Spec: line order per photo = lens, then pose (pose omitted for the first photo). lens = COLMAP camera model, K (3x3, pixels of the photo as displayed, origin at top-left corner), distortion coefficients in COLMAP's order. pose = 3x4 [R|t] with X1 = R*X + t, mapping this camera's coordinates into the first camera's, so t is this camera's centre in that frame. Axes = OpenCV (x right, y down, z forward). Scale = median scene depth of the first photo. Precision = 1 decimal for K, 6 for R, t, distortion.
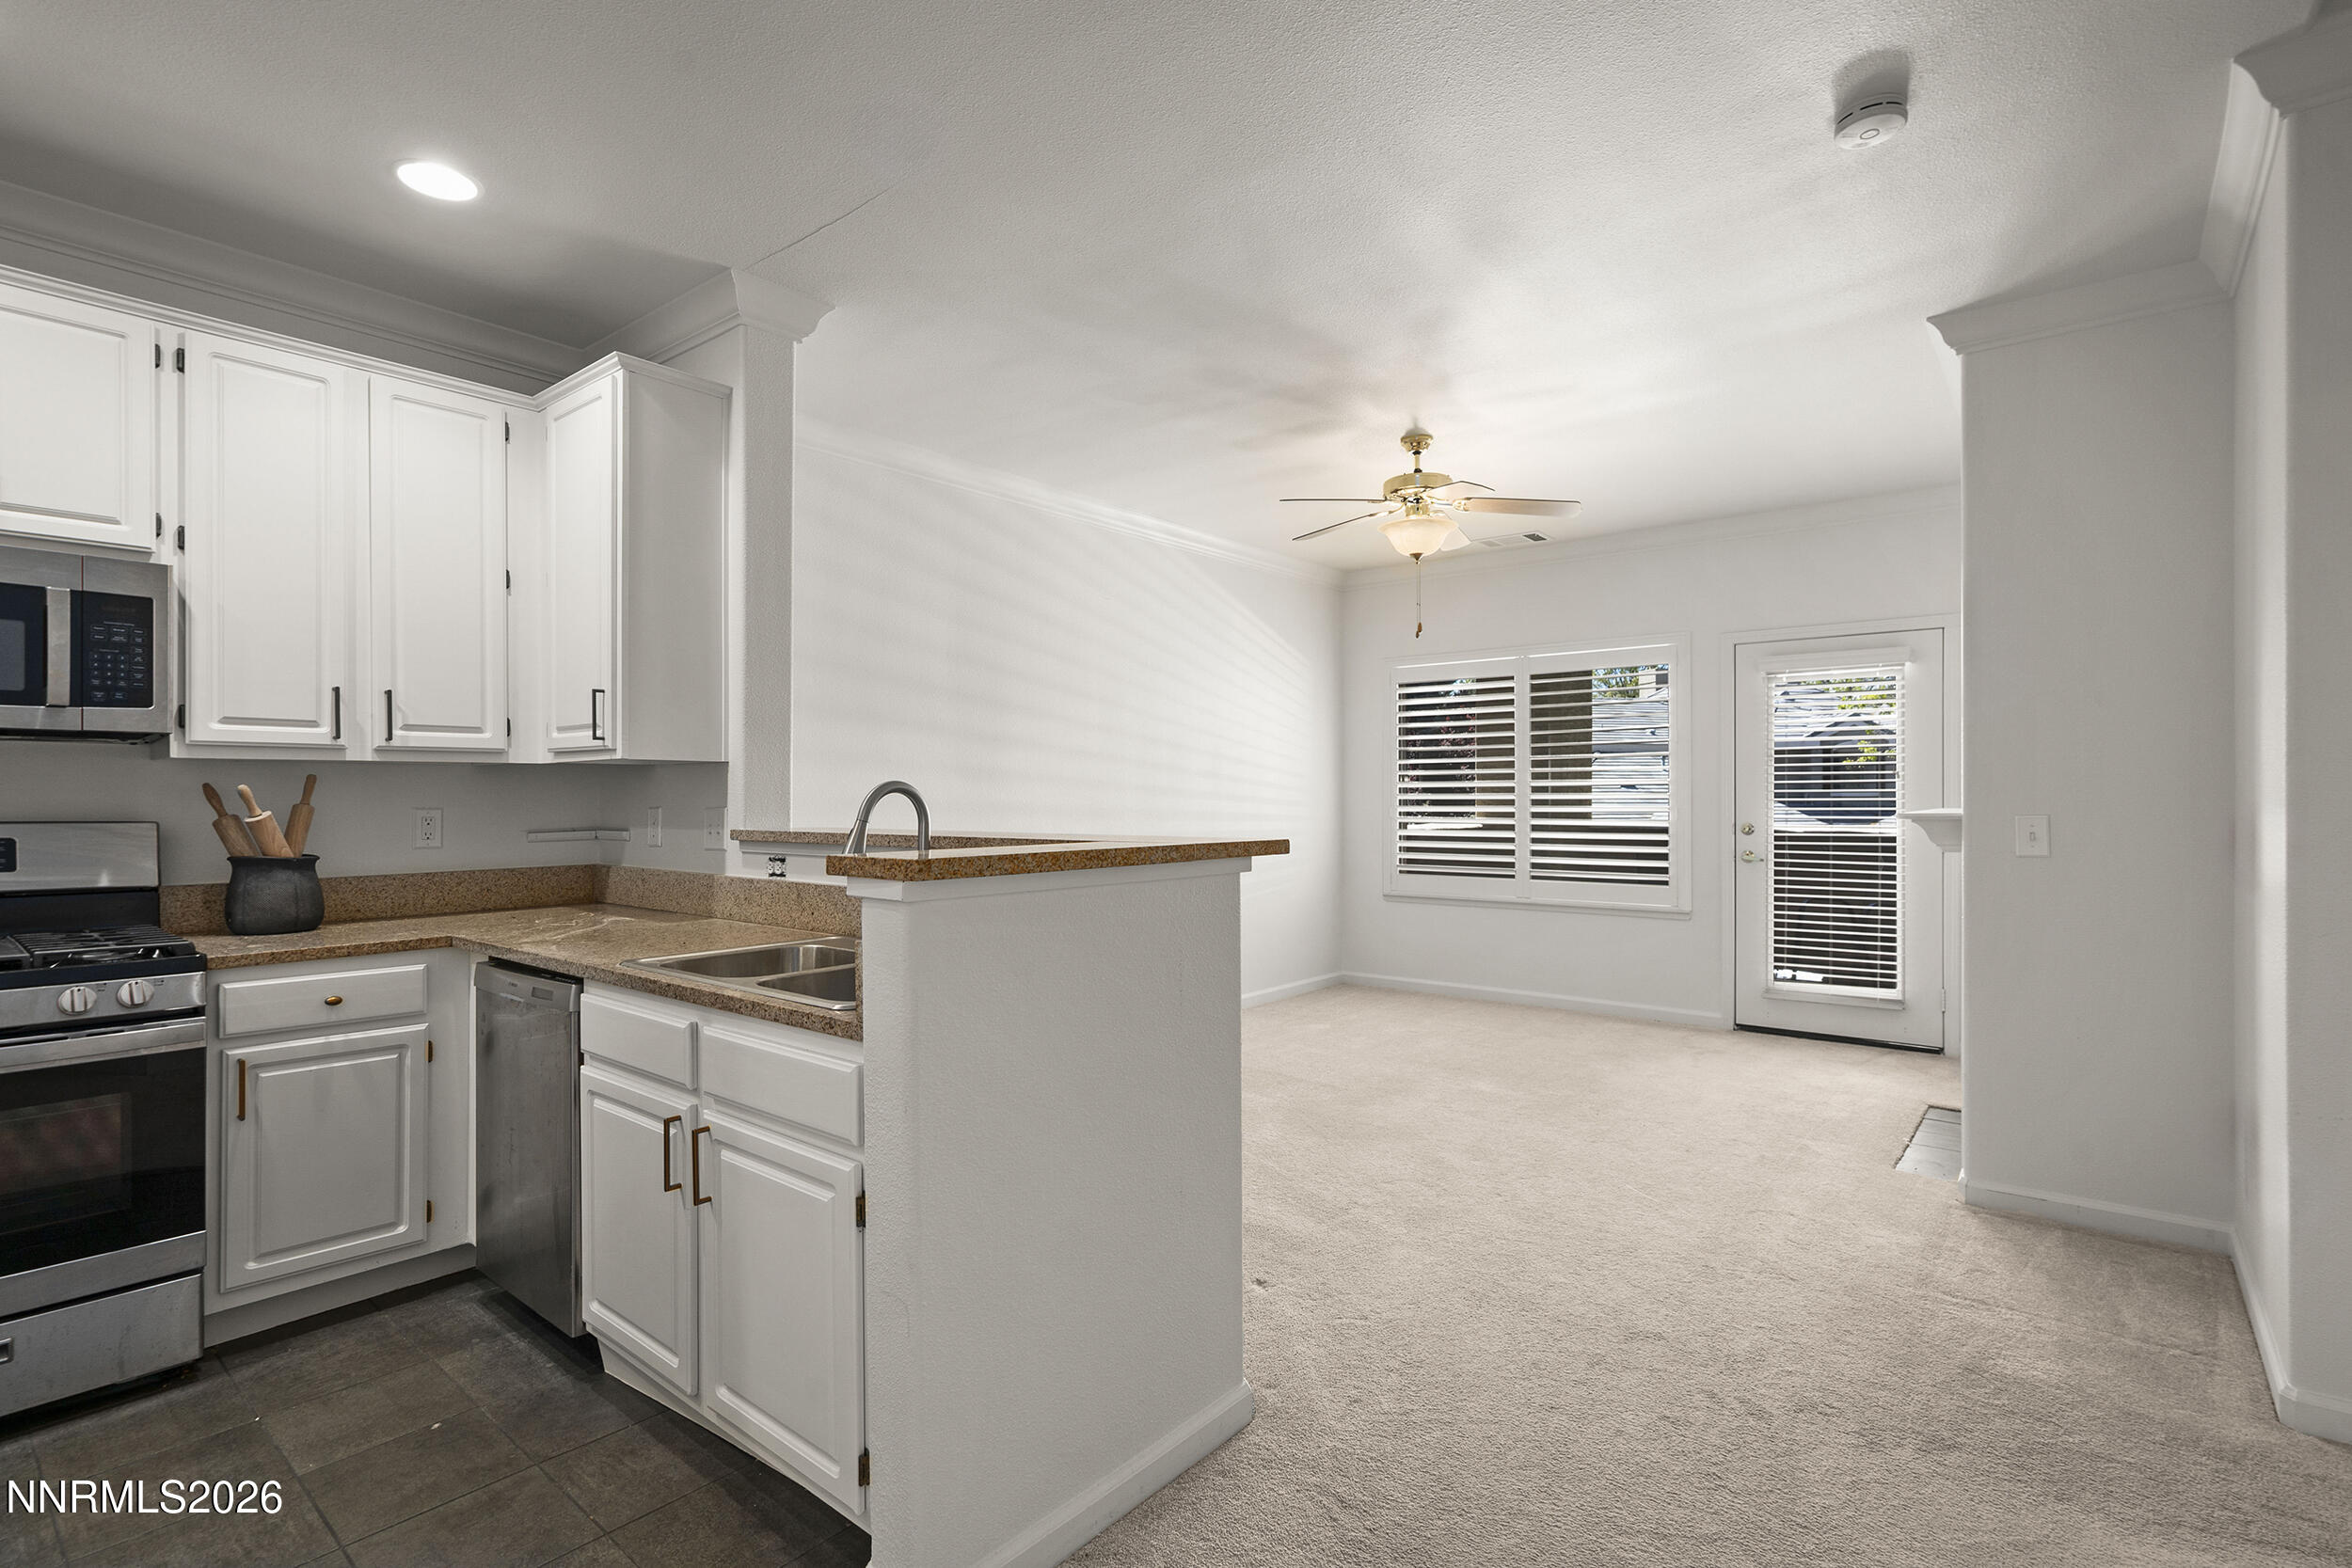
lens RADIAL K [[1106.4, 0, 1153.9], [0, 1106.4, 794.5], [0, 0, 1]] dist [0.000235, 0.001065]
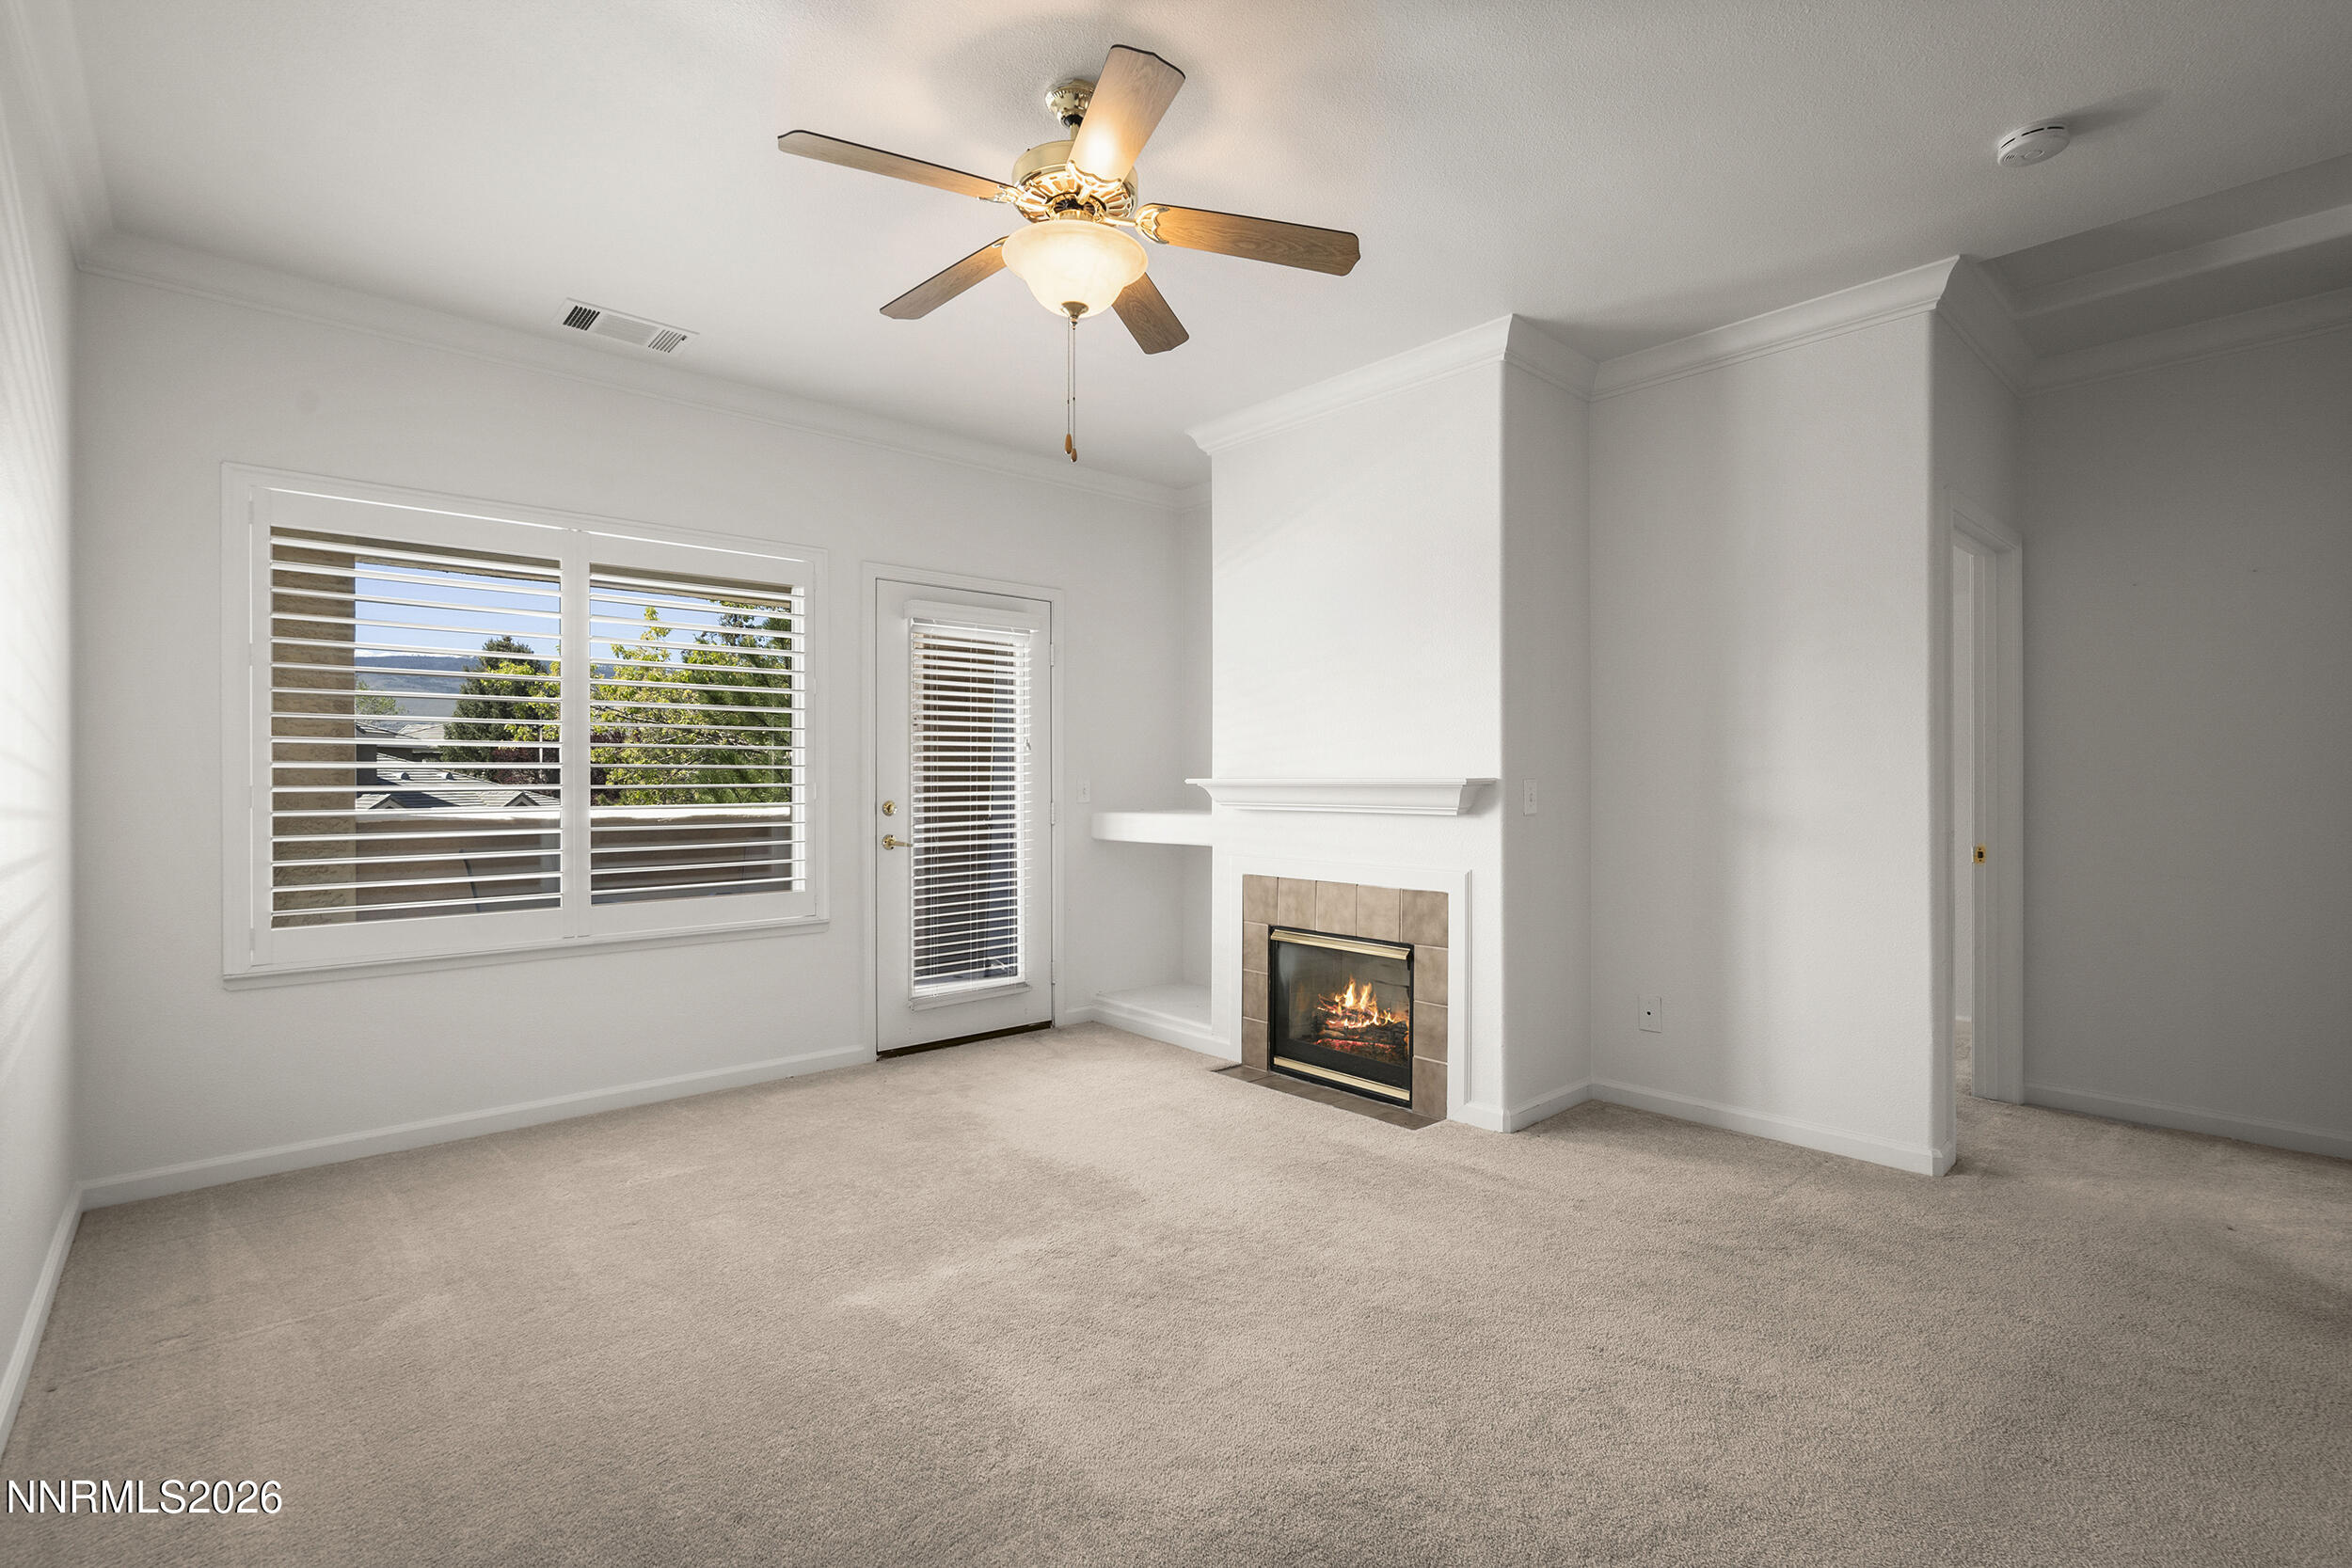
lens RADIAL K [[1106.4, 0, 1184.3], [0, 1106.4, 780.9], [0, 0, 1]] dist [0.000235, 0.001065]
pose [[0.138855, 0.001633, 0.990311, -0.458835], [-0.001208, 0.999998, -0.001480, 0.023255], [-0.990312, -0.000991, 0.138856, 1.322850]]
